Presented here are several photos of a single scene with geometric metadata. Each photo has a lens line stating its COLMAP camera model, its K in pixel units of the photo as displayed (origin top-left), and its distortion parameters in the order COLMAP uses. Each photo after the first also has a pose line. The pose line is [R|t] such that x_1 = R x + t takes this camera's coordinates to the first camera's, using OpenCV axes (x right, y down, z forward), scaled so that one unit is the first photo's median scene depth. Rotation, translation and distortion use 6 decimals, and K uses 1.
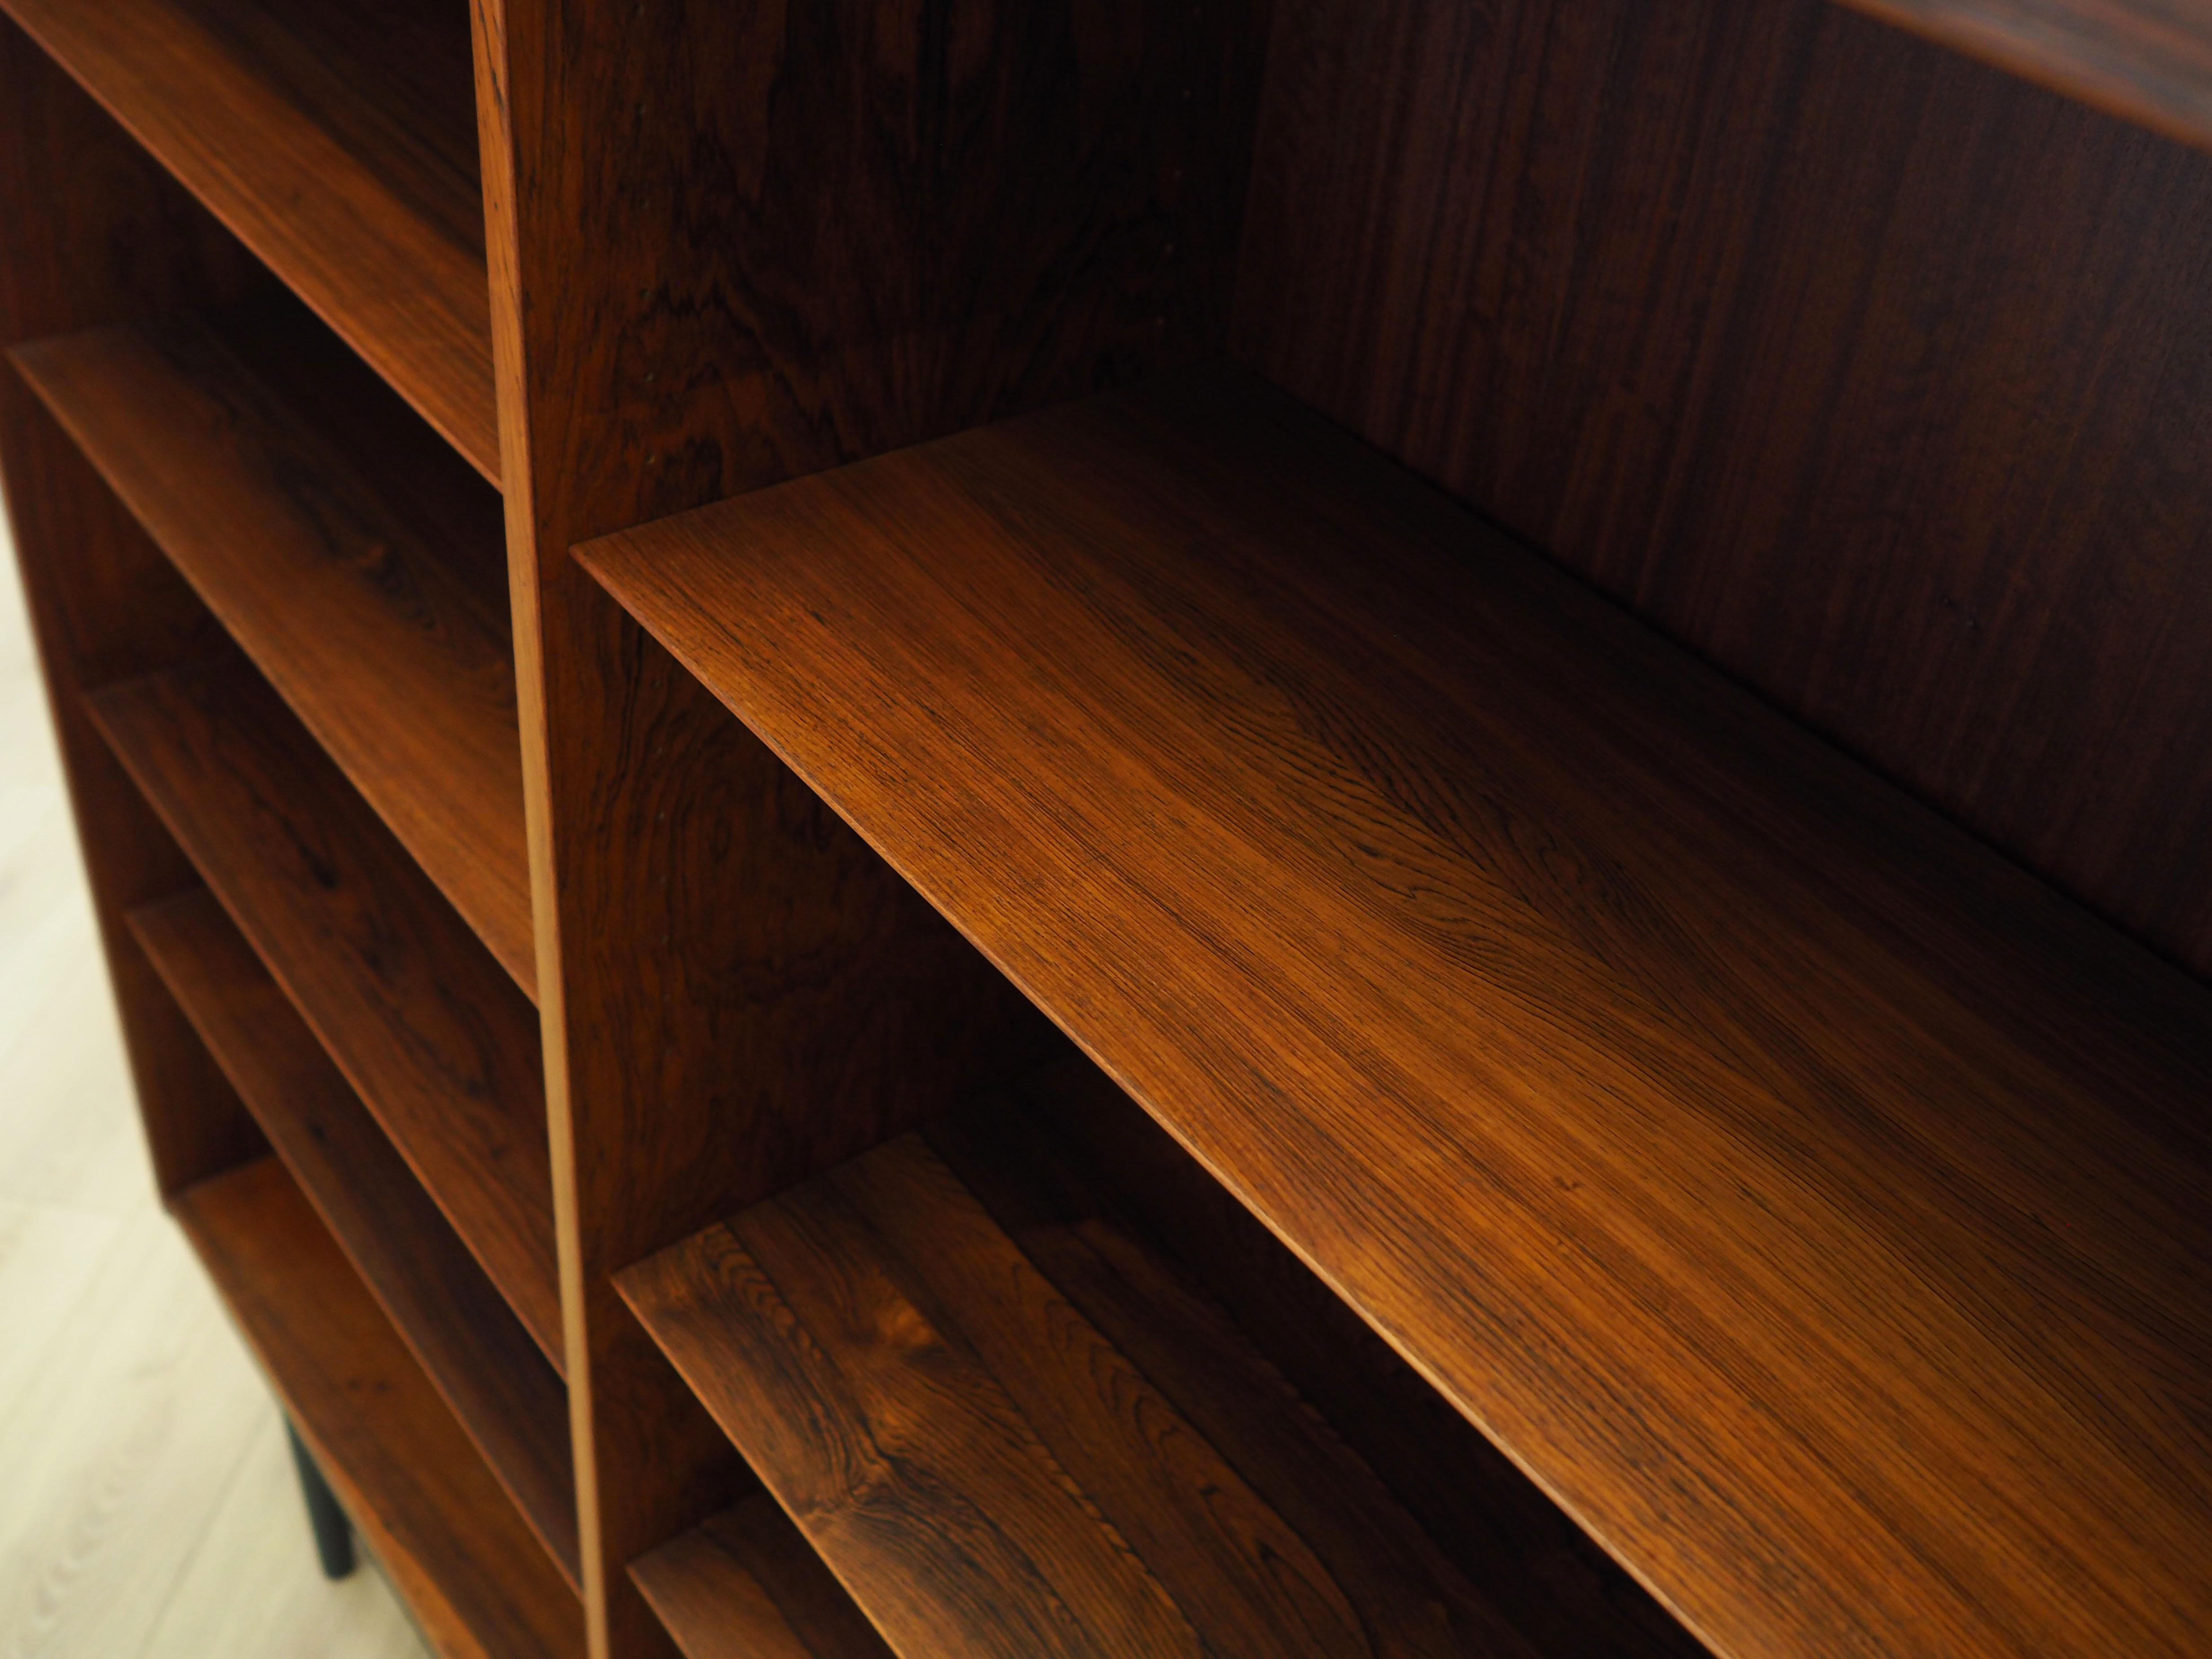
lens RADIAL K [[2183.0, 0, 1106.8], [0, 2183.0, 826.9], [0, 0, 1]] dist [-0.023592, 0.000000]
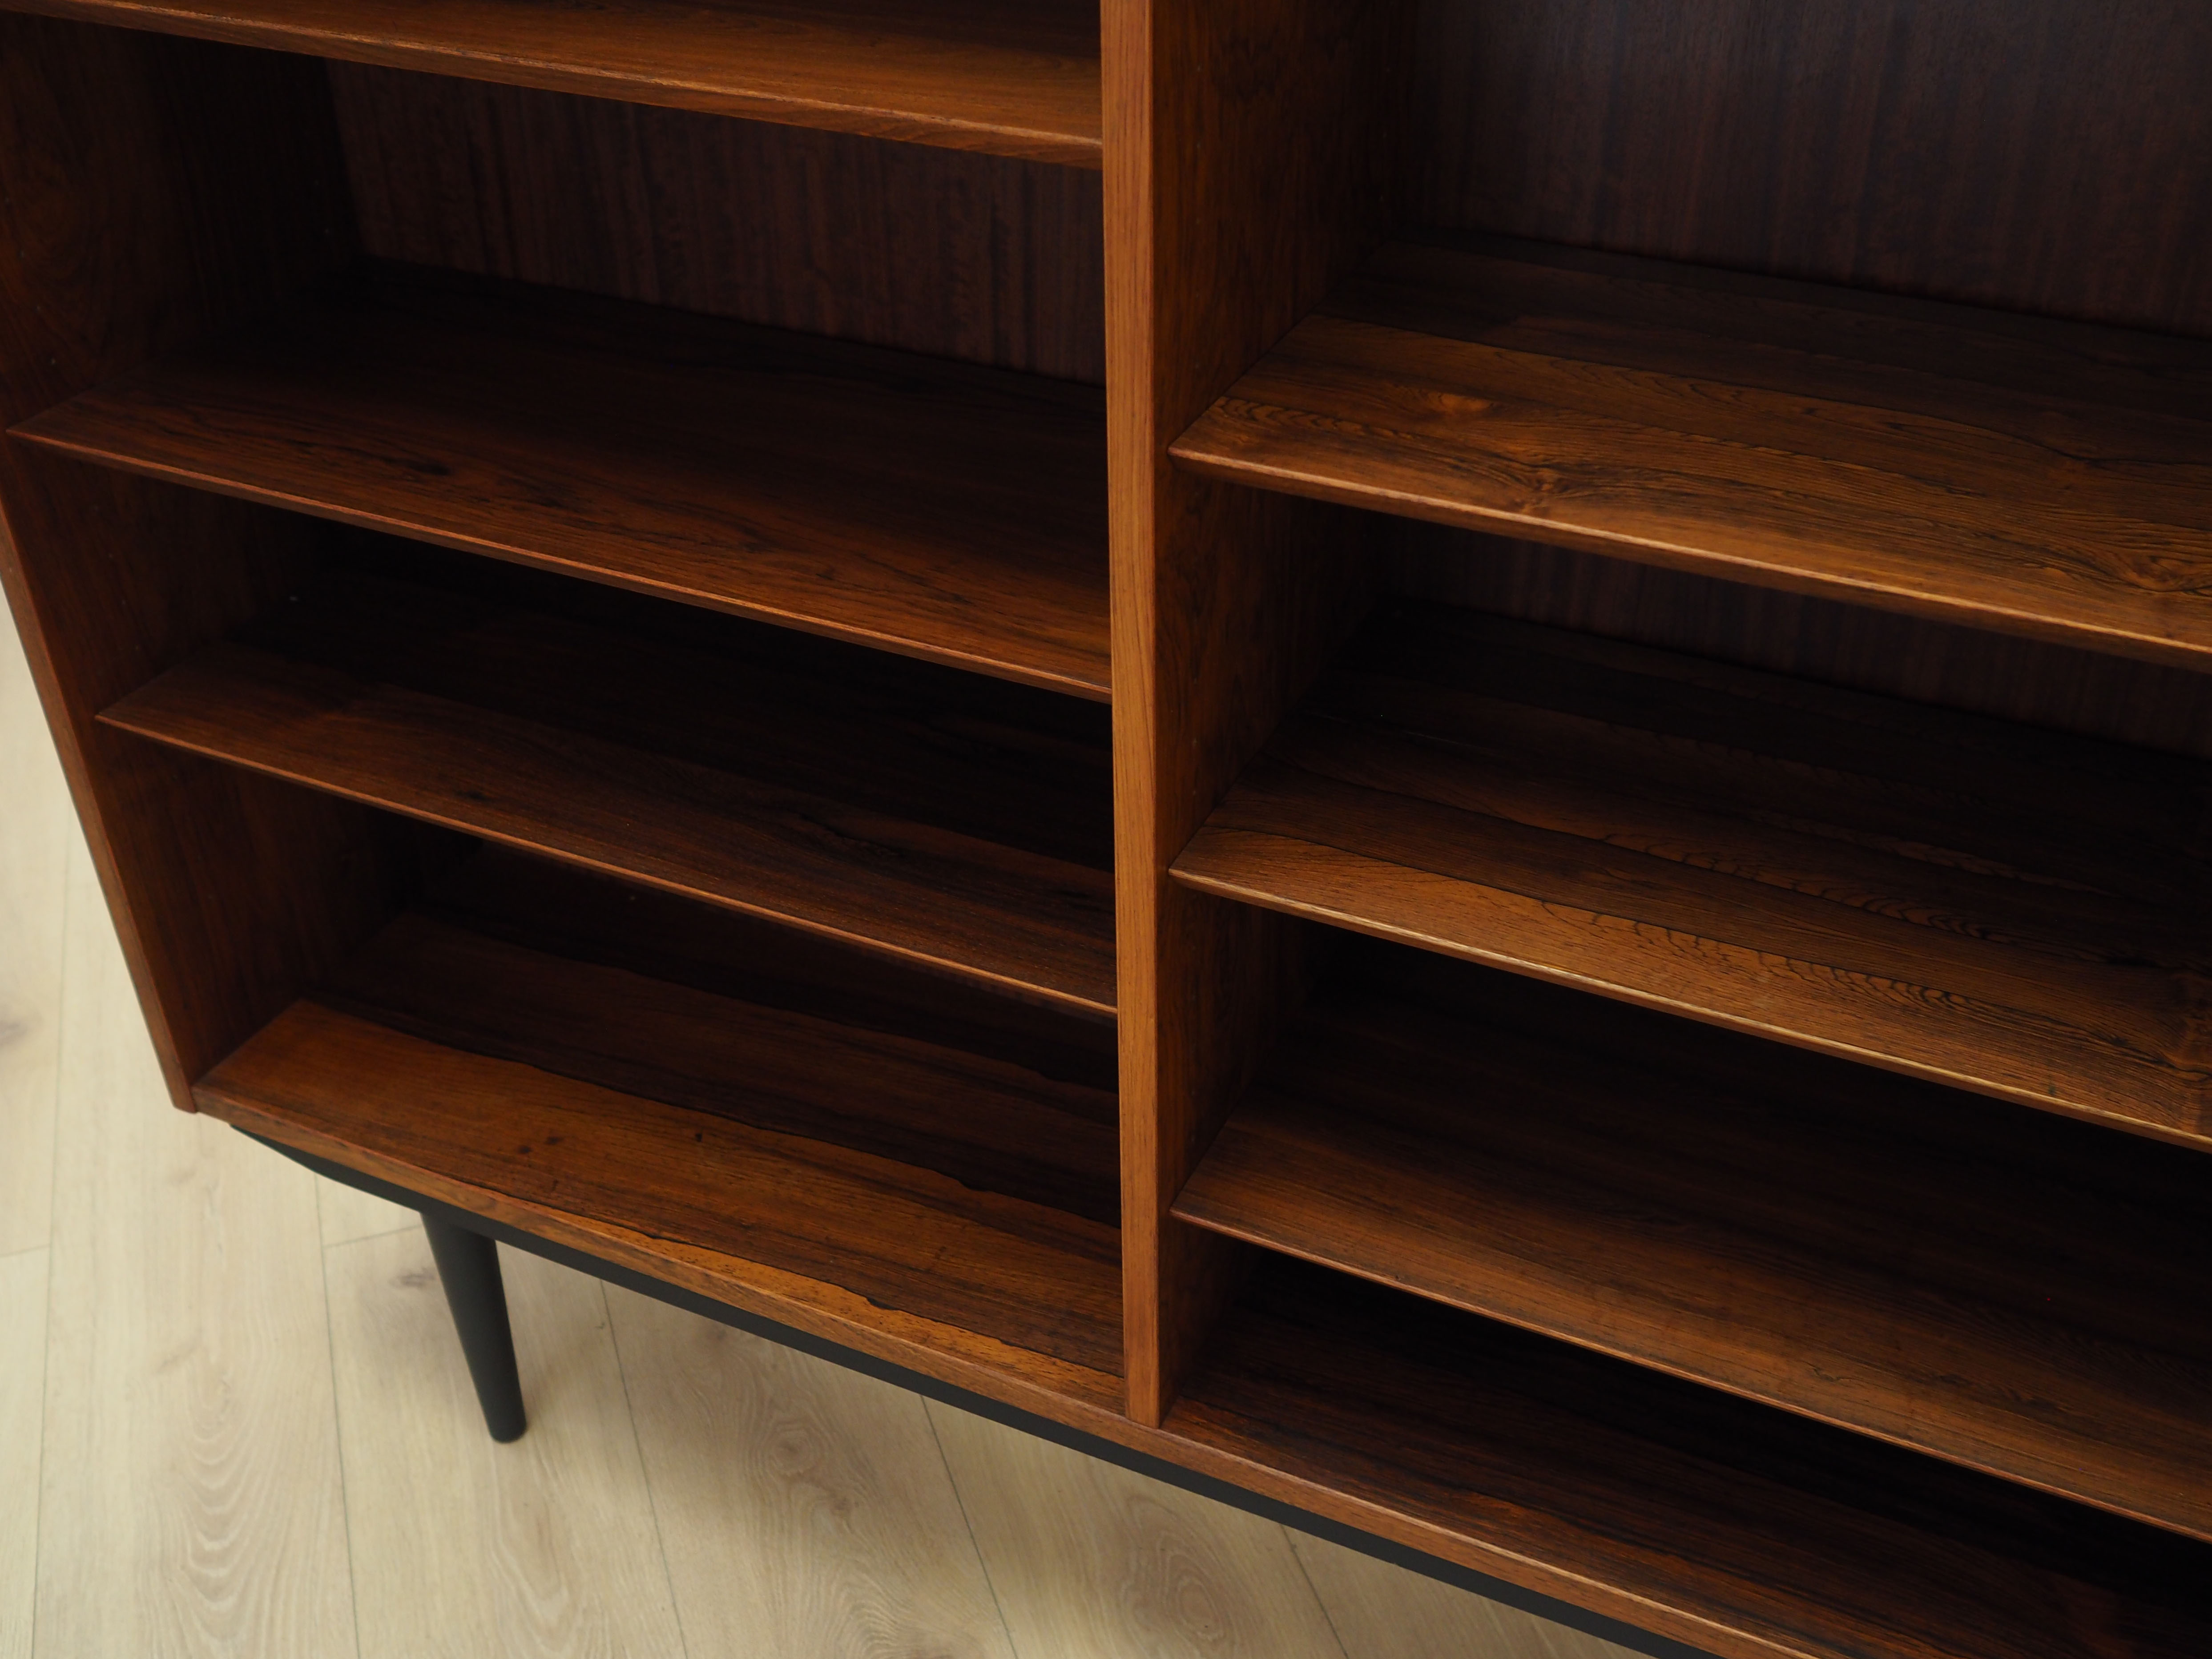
lens RADIAL K [[2183.0, 0, 1118.1], [0, 2183.0, 826.4], [0, 0, 1]] dist [-0.023592, 0.000000]
pose [[0.898311, -0.339267, 0.279170, -0.576027], [0.345094, 0.938101, 0.029605, 0.328935], [-0.271934, 0.069746, 0.959785, 0.102430]]
